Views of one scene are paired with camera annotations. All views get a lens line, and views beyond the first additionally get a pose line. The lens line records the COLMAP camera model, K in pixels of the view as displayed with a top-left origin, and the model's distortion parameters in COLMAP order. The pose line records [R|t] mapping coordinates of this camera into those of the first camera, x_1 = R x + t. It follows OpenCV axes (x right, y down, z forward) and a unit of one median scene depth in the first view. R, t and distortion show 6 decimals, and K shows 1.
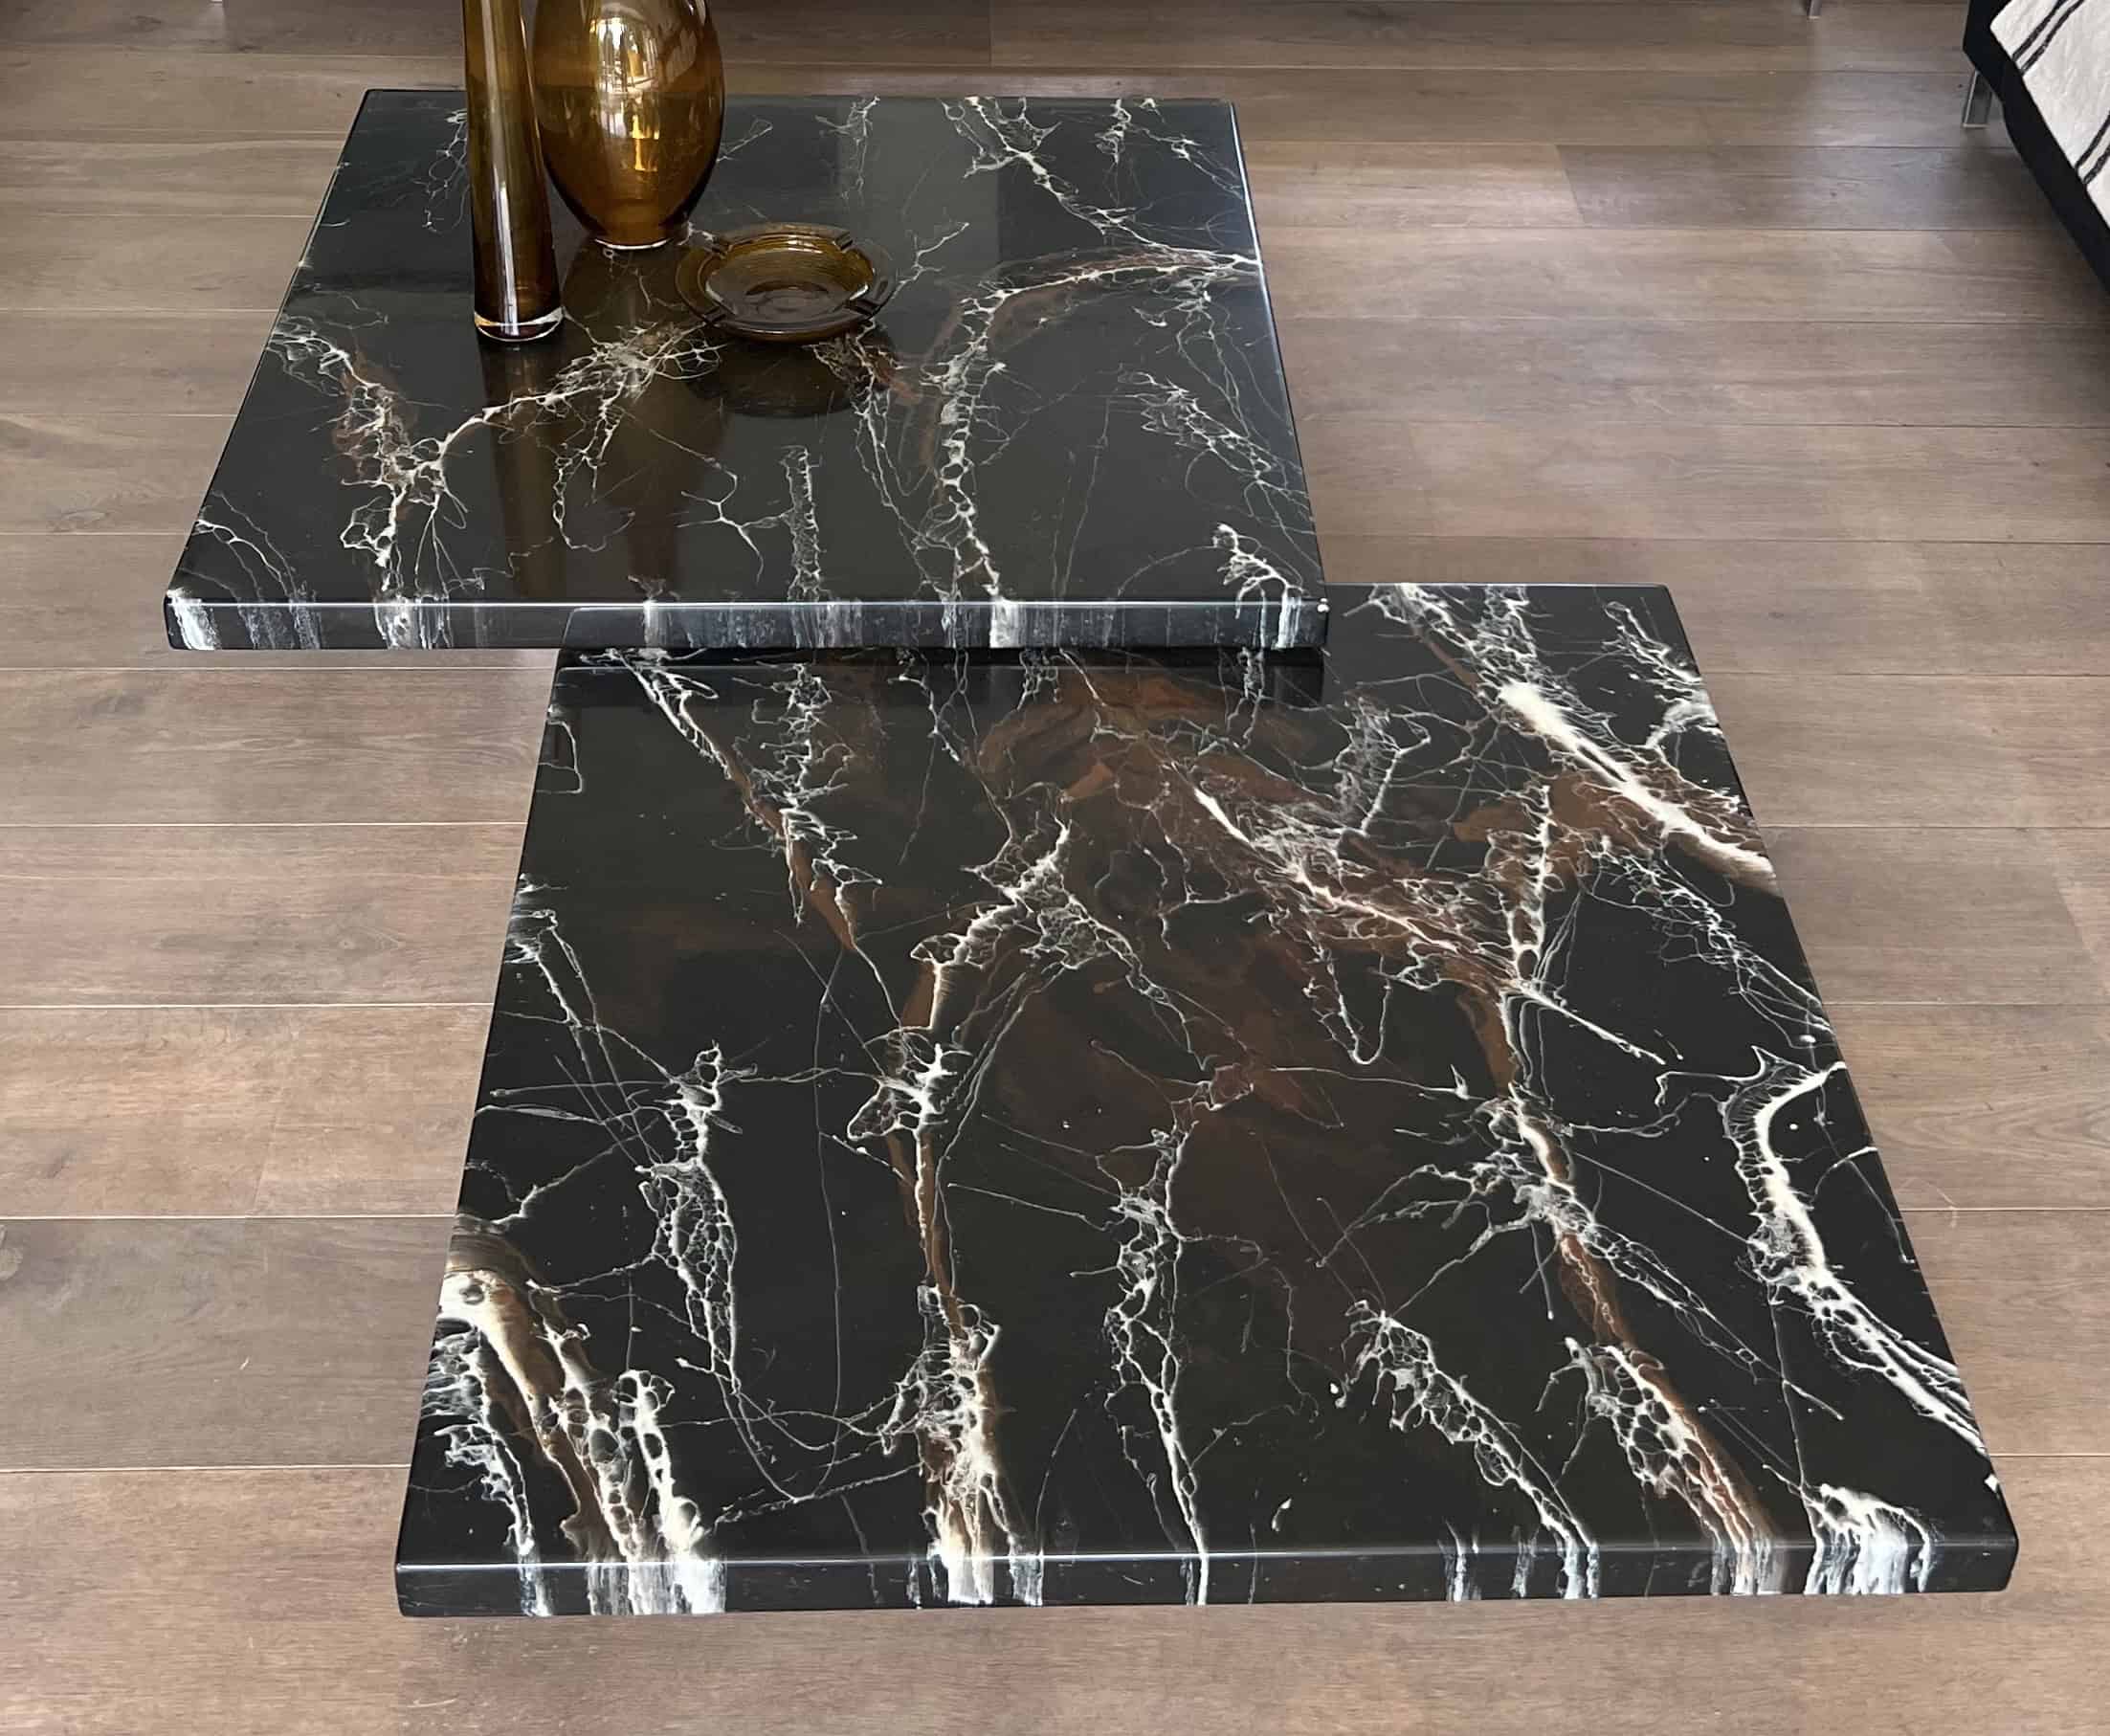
lens RADIAL K [[2890.1, 0, 1076.3], [0, 2890.1, 381.2], [0, 0, 1]] dist [0.023098, 0.000000]
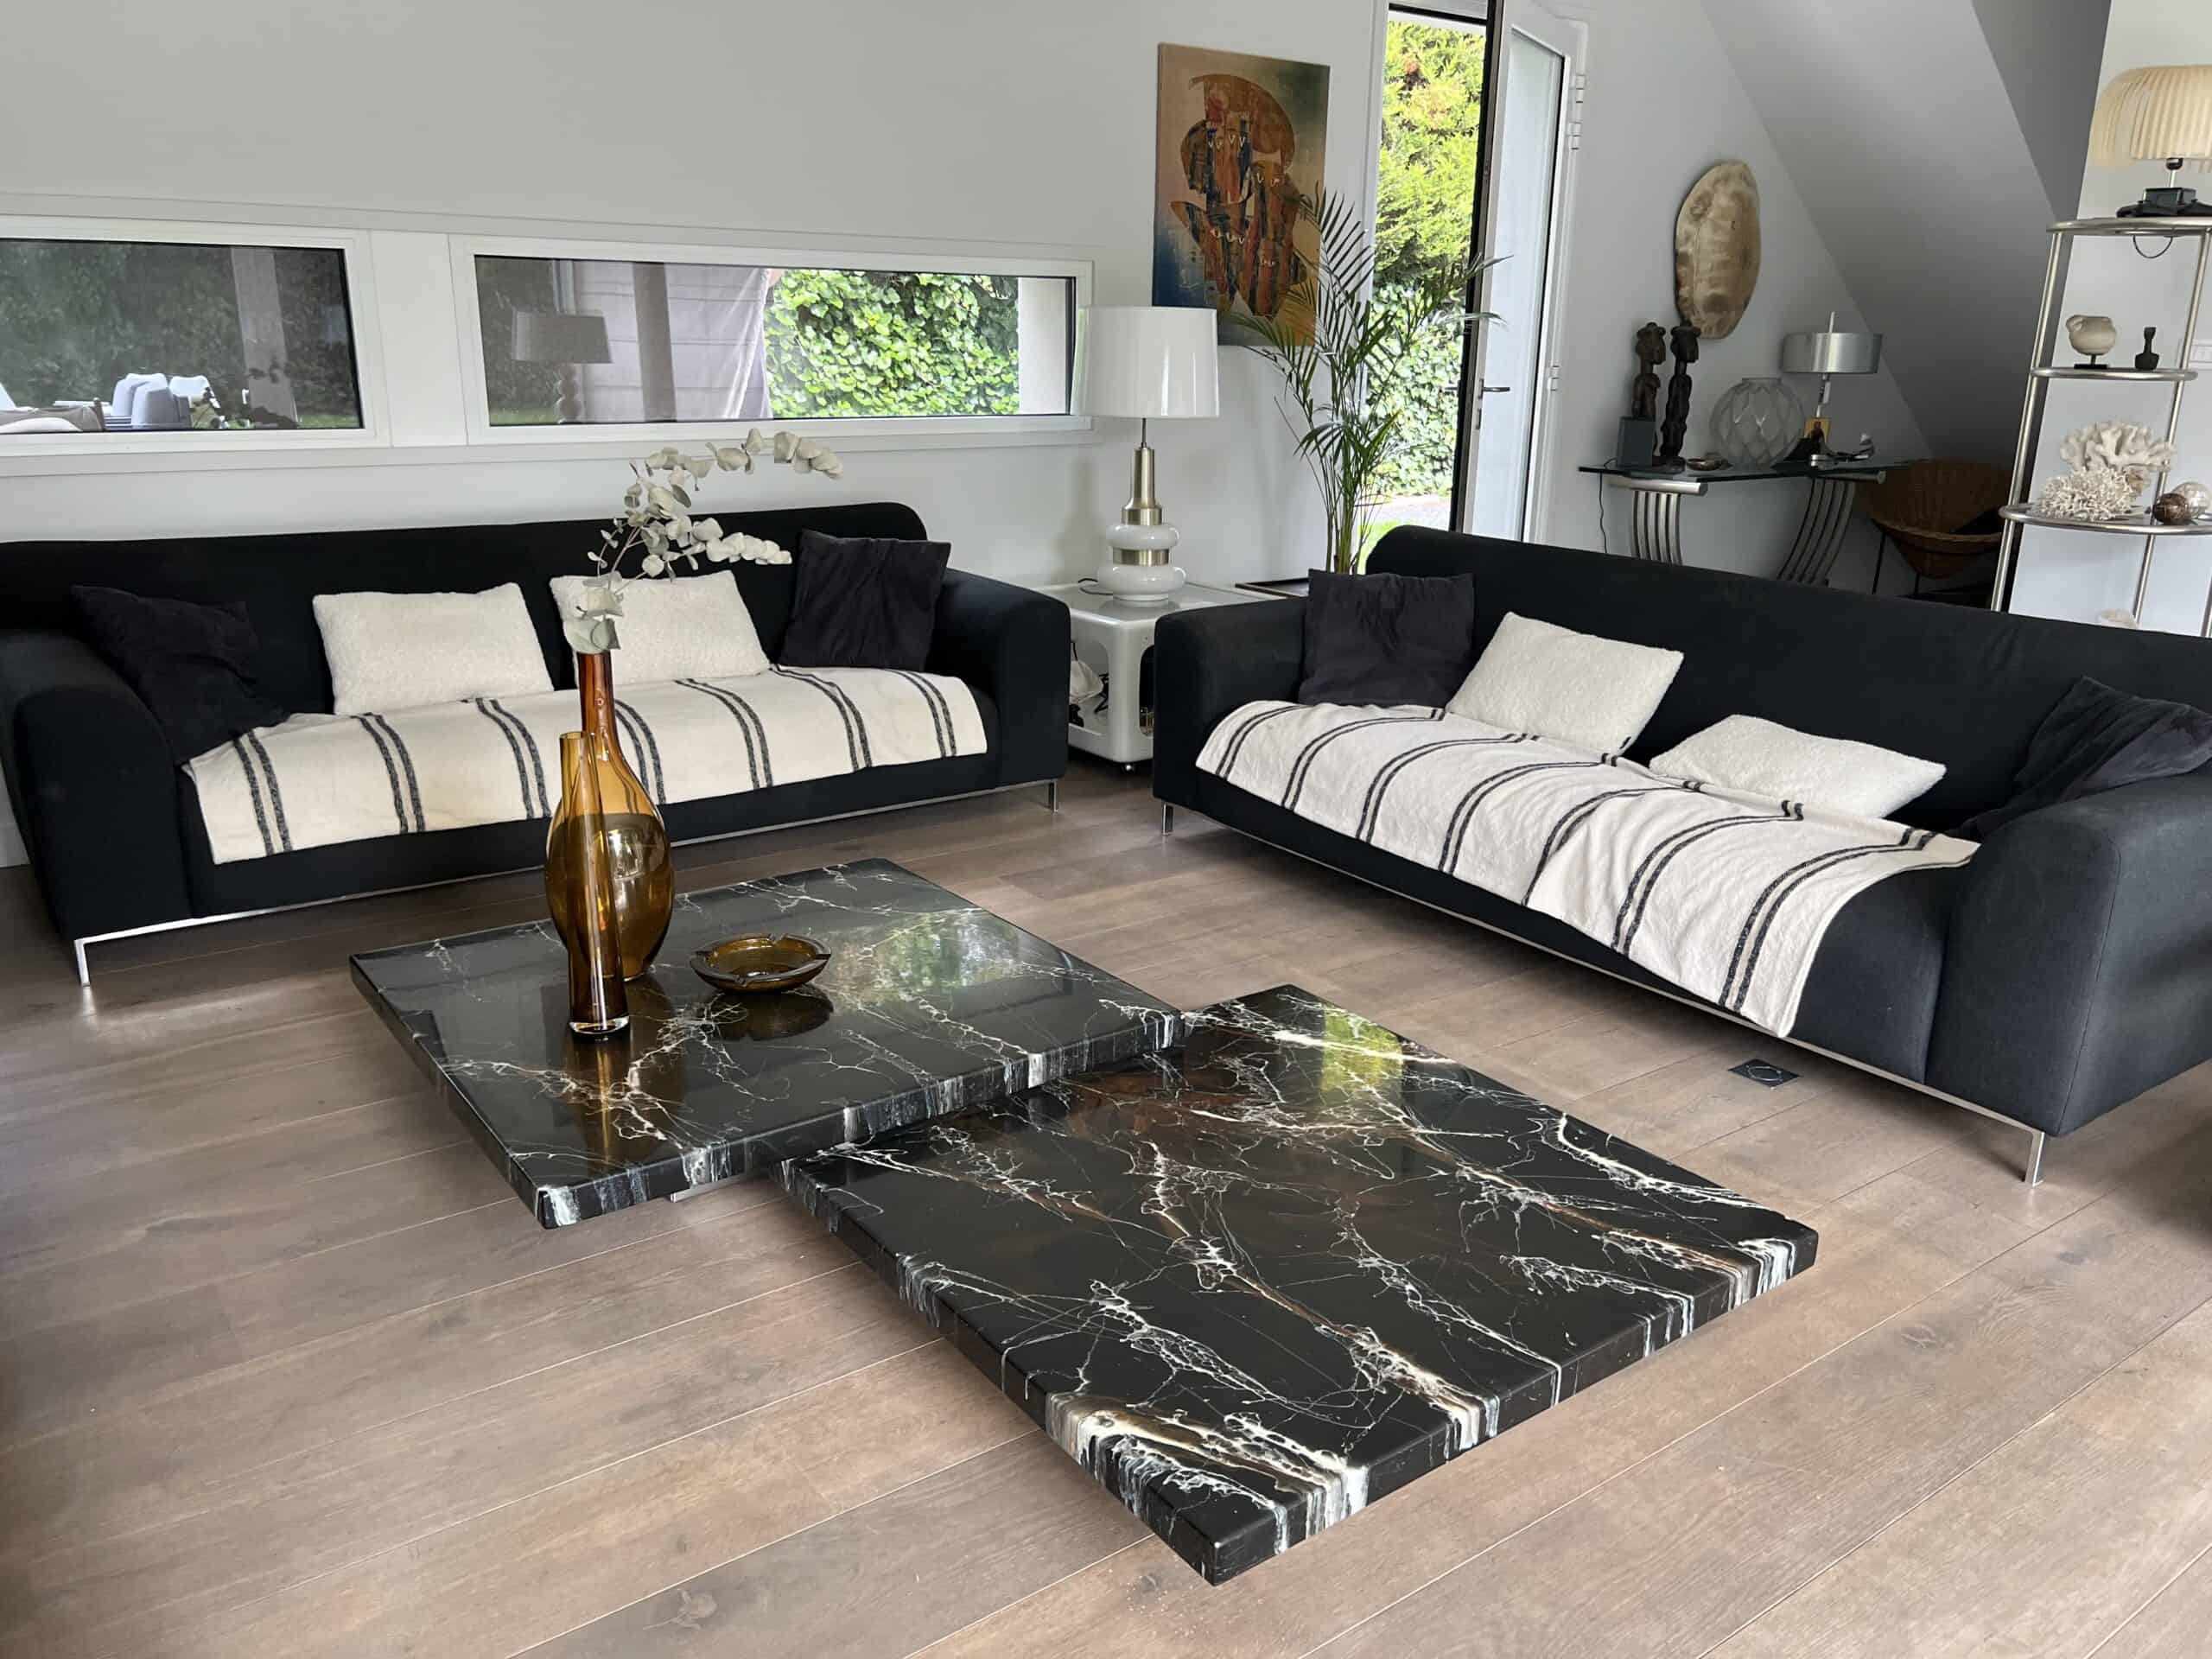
lens RADIAL K [[1655.2, 0, 1122.7], [0, 1655.2, 858.7], [0, 0, 1]] dist [0.049521, -0.045676]
pose [[0.827113, -0.183749, 0.531149, -0.604806], [0.302929, 0.941776, -0.145921, 0.158336], [-0.473411, 0.281594, 0.834618, 0.158163]]
